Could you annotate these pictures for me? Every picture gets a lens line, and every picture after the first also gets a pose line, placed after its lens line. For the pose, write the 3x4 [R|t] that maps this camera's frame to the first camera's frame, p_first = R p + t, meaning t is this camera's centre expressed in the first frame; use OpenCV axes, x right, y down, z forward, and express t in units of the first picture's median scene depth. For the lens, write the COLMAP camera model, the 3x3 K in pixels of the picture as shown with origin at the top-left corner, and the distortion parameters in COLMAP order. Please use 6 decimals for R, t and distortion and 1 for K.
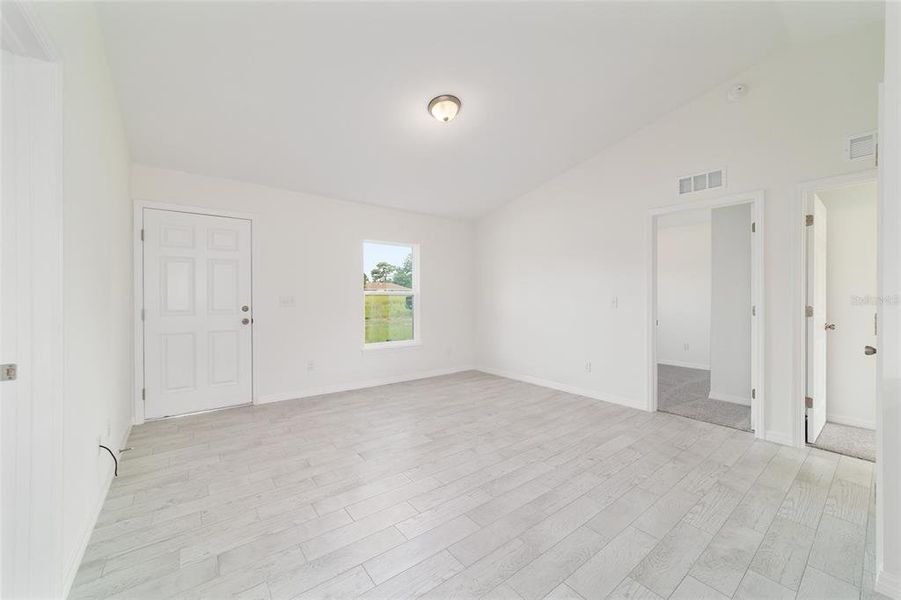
lens RADIAL K [[343.3, 0, 444.0], [0, 343.3, 295.8], [0, 0, 1]] dist [-0.007757, 0.001115]
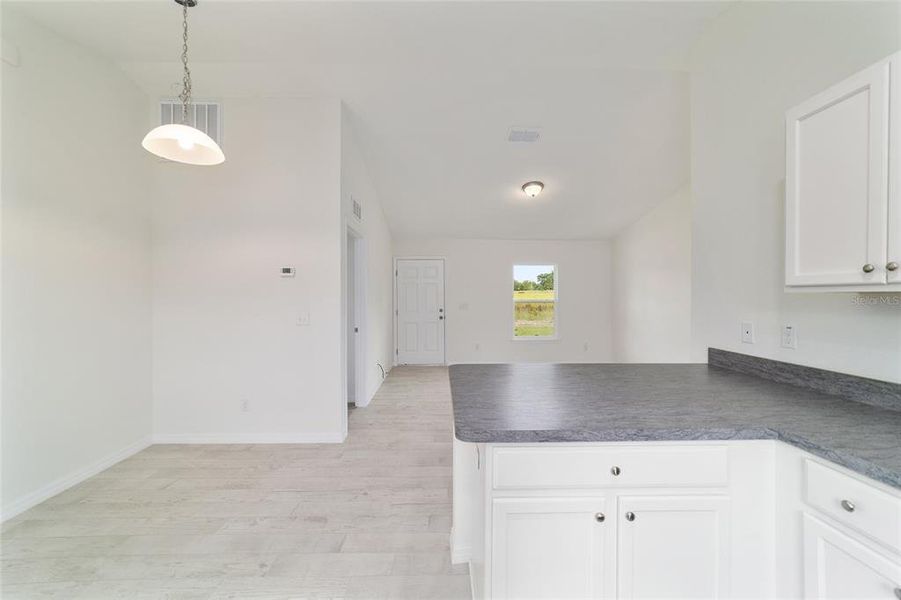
lens RADIAL K [[343.3, 0, 451.3], [0, 343.3, 298.3], [0, 0, 1]] dist [-0.007757, 0.001115]
pose [[0.818025, 0.003988, -0.575168, 0.552652], [0.002167, 0.999947, 0.010016, -0.049024], [0.575178, -0.009439, 0.817974, -0.478795]]
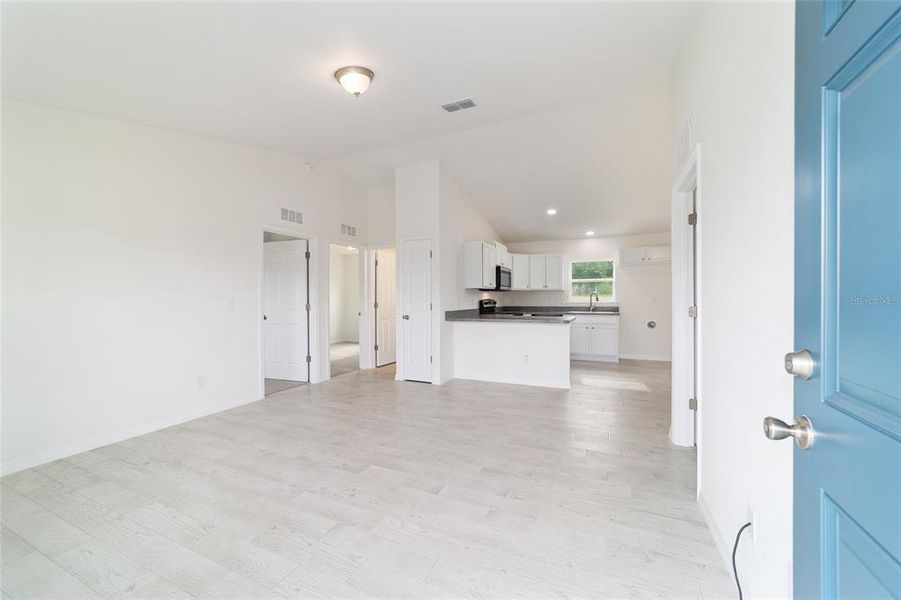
lens RADIAL K [[343.3, 0, 444.1], [0, 343.3, 304.9], [0, 0, 1]] dist [-0.007757, 0.001115]
pose [[-0.472973, -0.010482, 0.881014, -0.762213], [-0.000733, 0.999934, 0.011503, 0.010177], [-0.881077, 0.004794, -0.472949, 1.093917]]
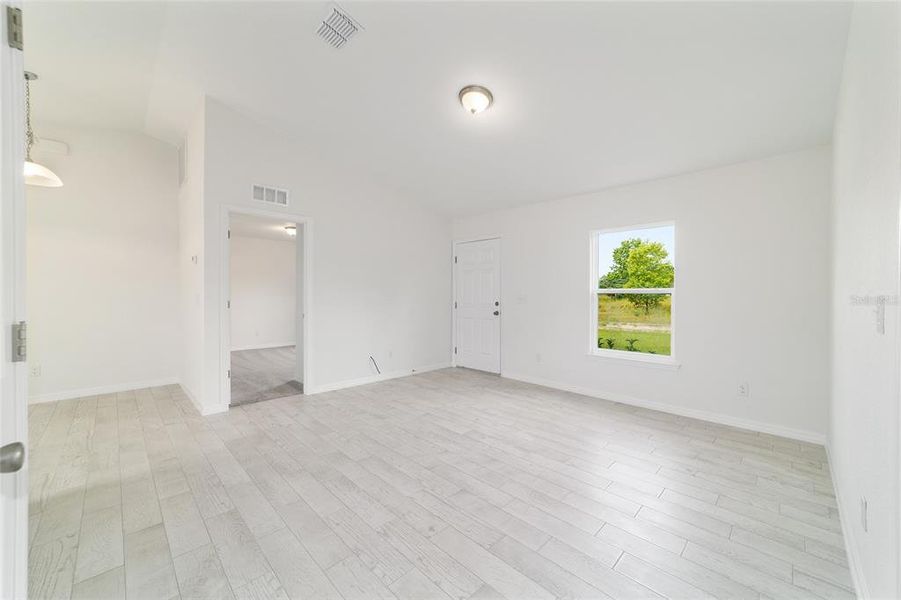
lens RADIAL K [[343.3, 0, 449.8], [0, 343.3, 298.6], [0, 0, 1]] dist [-0.007757, 0.001115]
pose [[0.135708, 0.009124, -0.990707, 0.858732], [-0.001666, 0.999958, 0.008981, 0.006141], [0.990748, 0.000431, 0.135717, 0.726649]]
